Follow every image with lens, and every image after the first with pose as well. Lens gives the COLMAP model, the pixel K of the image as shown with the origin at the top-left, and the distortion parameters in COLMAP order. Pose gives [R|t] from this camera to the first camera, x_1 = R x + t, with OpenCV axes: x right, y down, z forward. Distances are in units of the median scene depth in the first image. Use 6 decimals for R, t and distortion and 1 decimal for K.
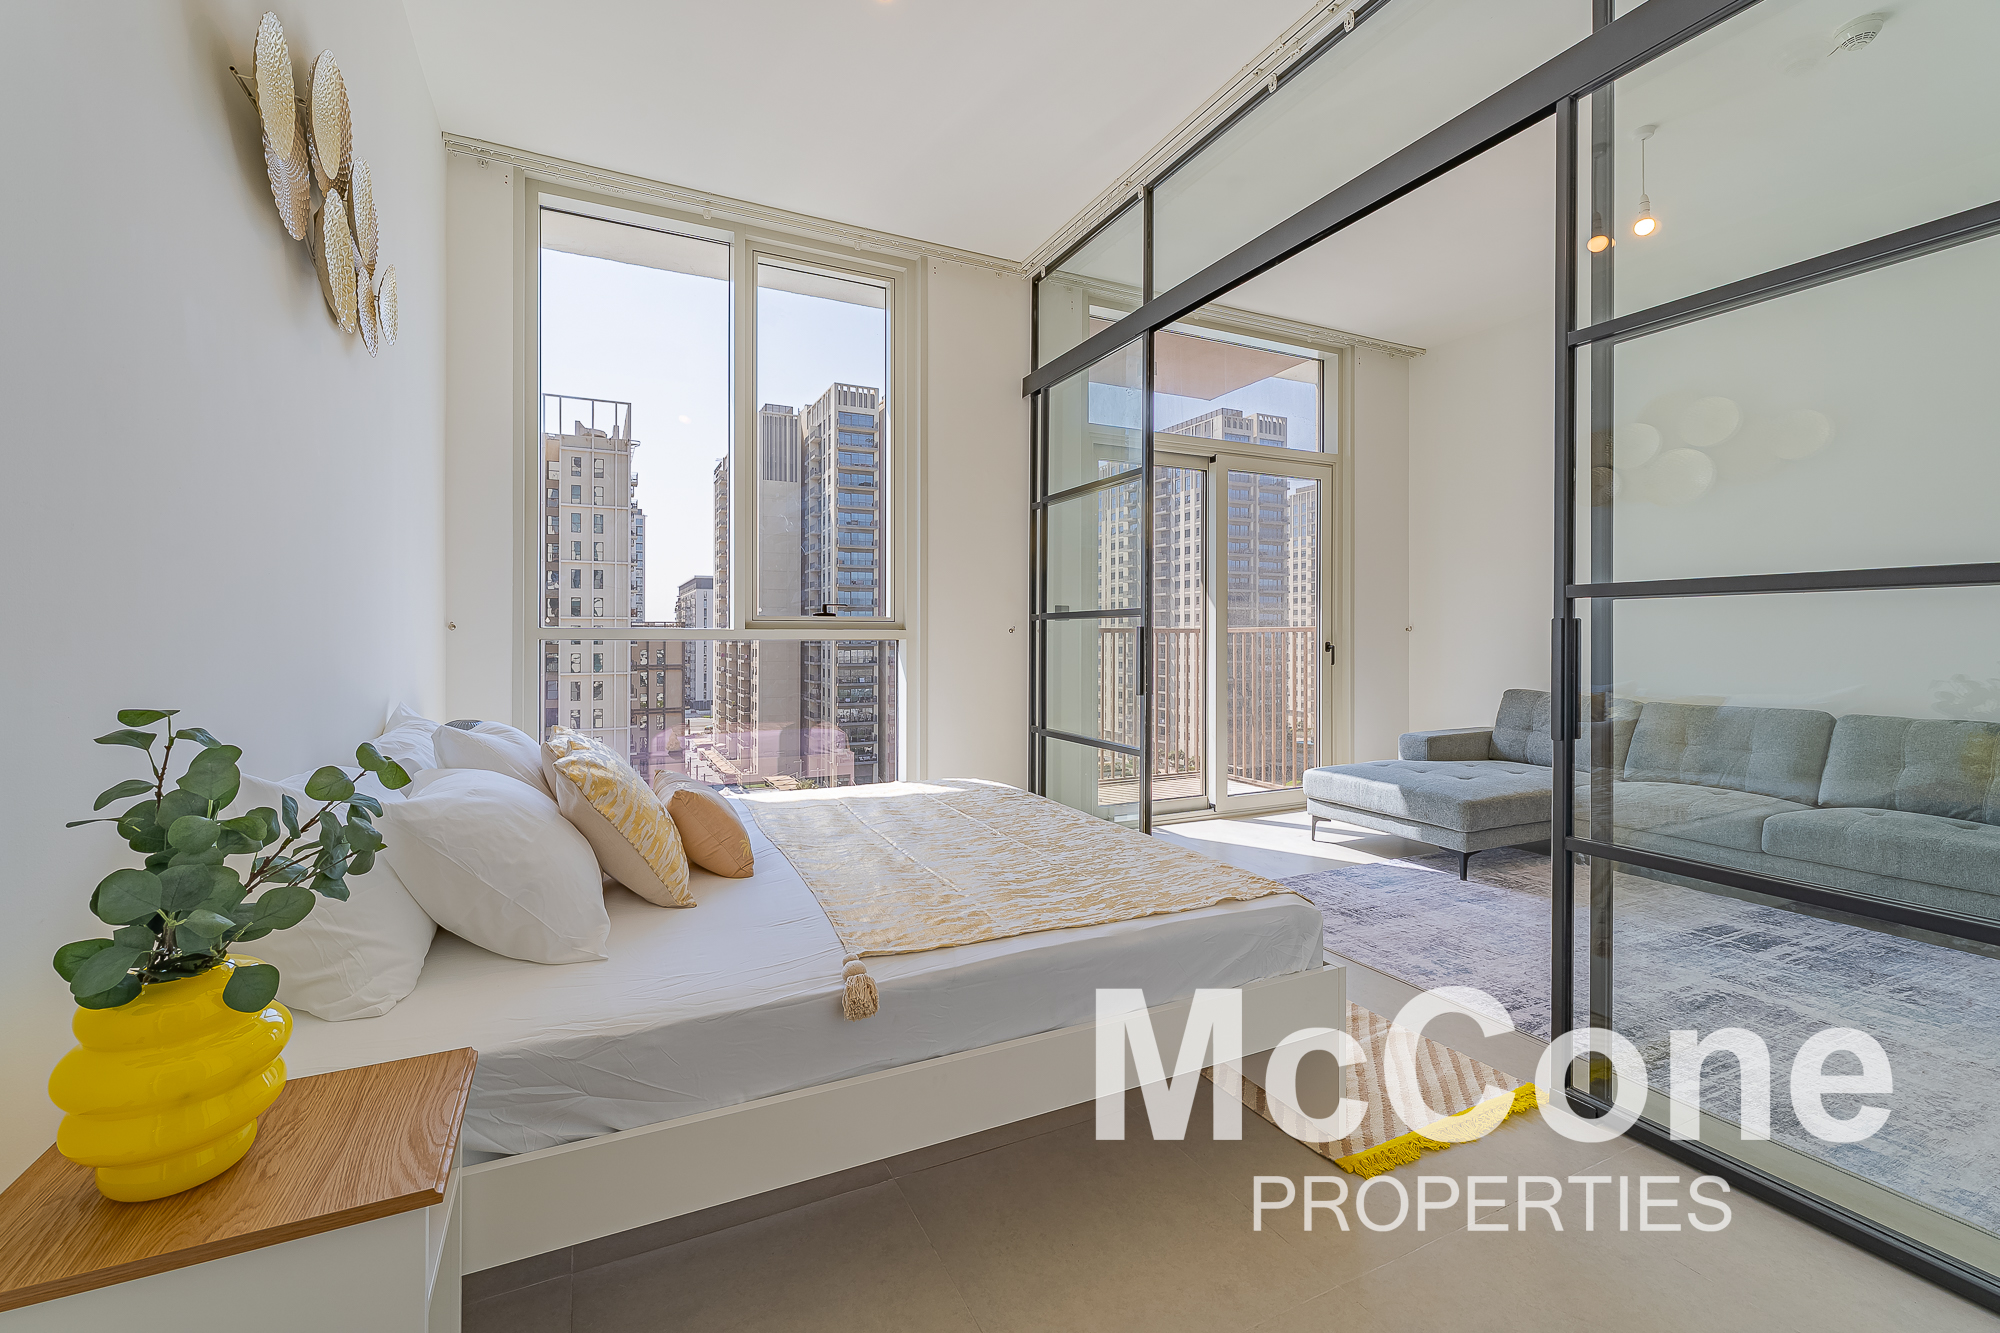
lens RADIAL K [[797.8, 0, 965.2], [0, 797.8, 637.6], [0, 0, 1]] dist [-0.001817, -0.000337]
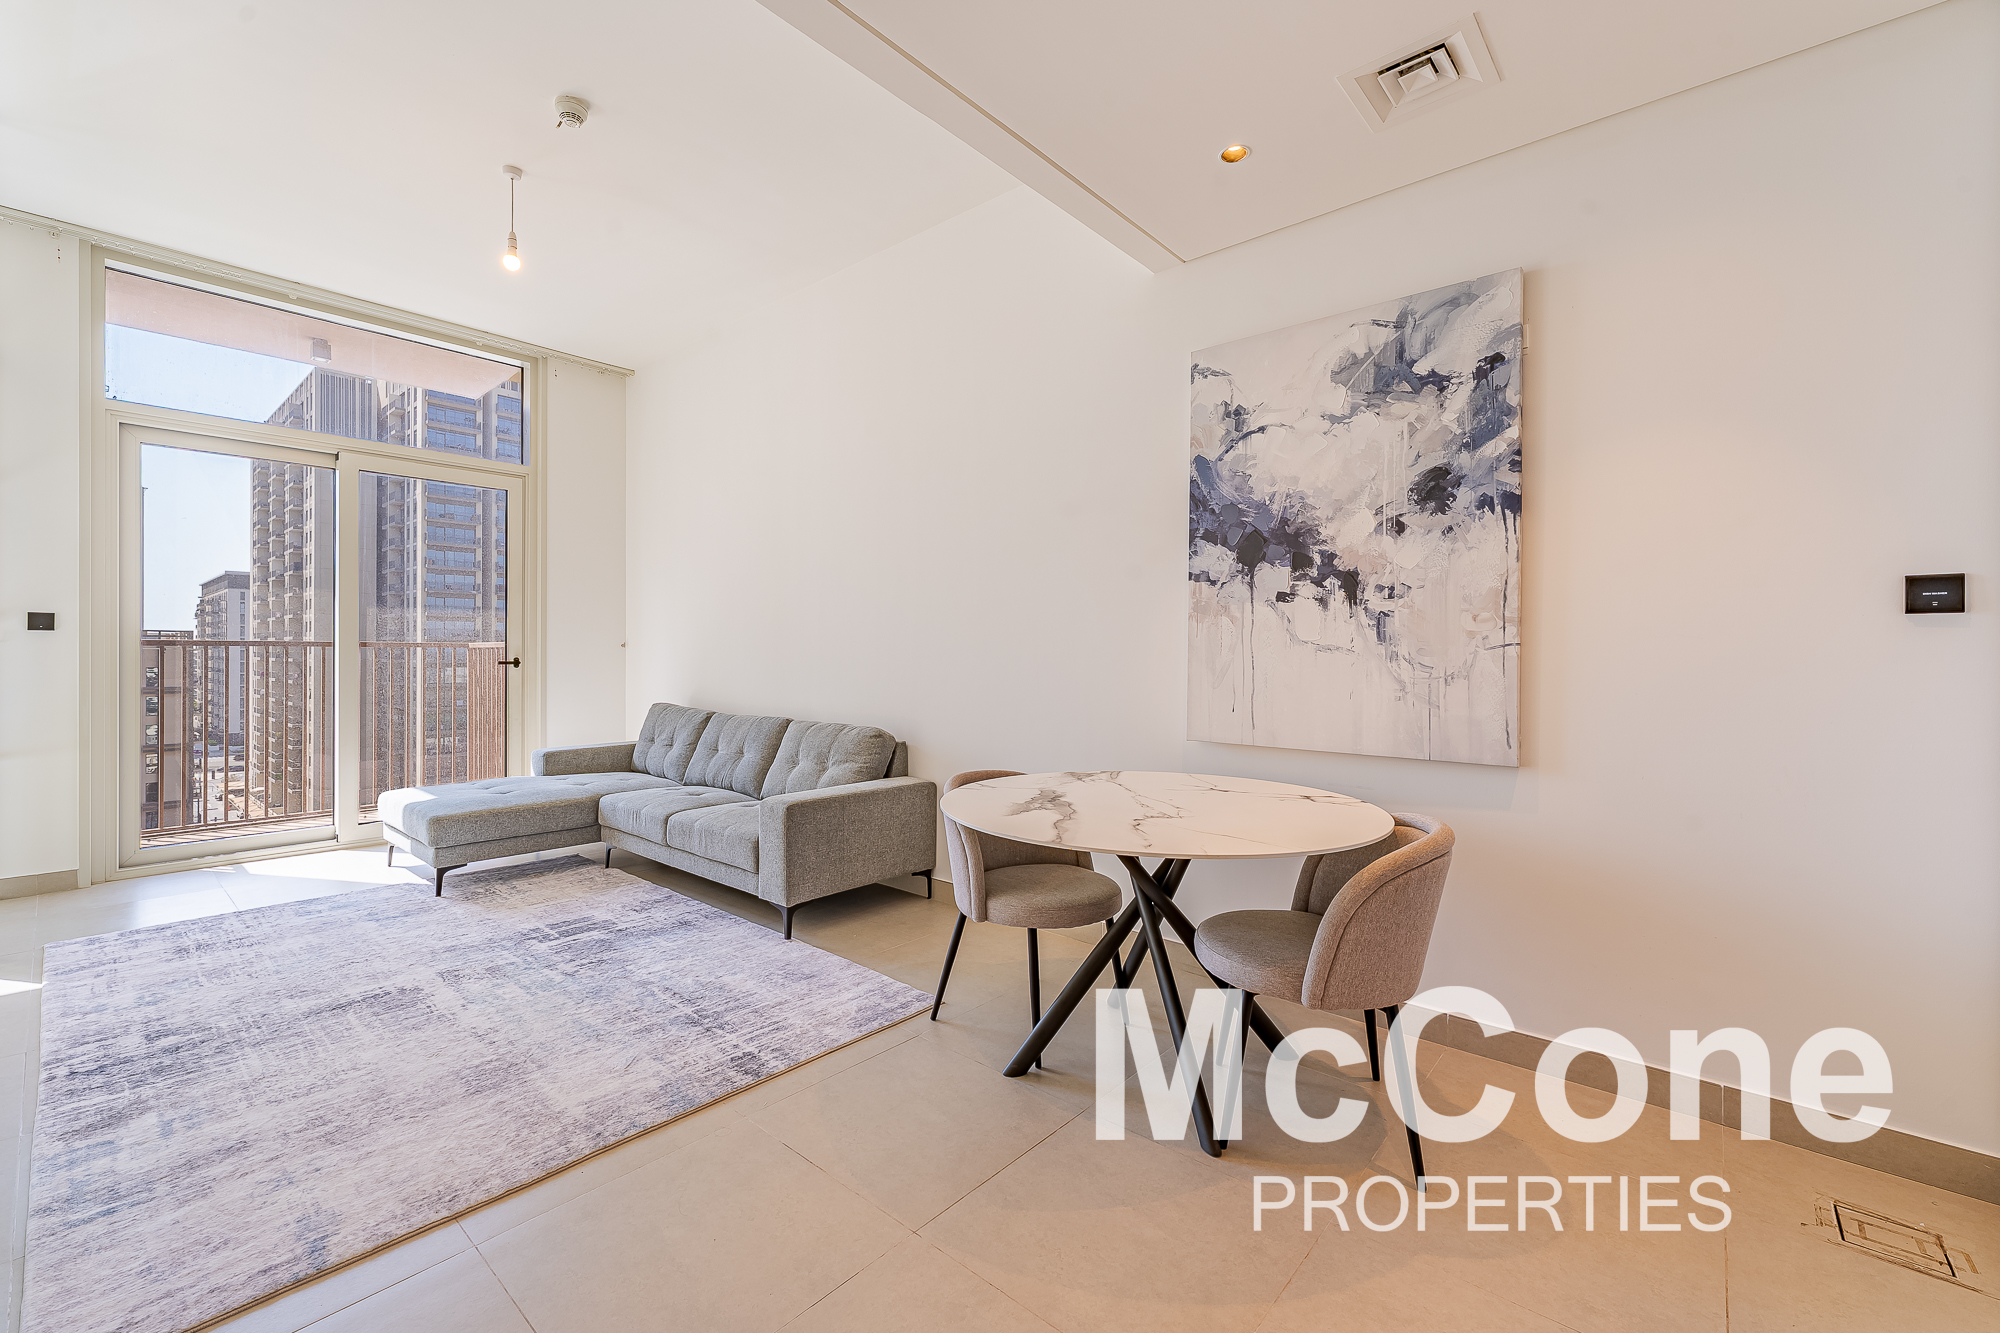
lens RADIAL K [[822.5, 0, 948.7], [0, 822.5, 653.3], [0, 0, 1]] dist [-0.001429, -0.000337]
pose [[0.920801, 0.006232, 0.389983, 0.586919], [-0.005653, 0.999981, -0.002632, 0.000617], [-0.389992, 0.000219, 0.920818, -0.139335]]
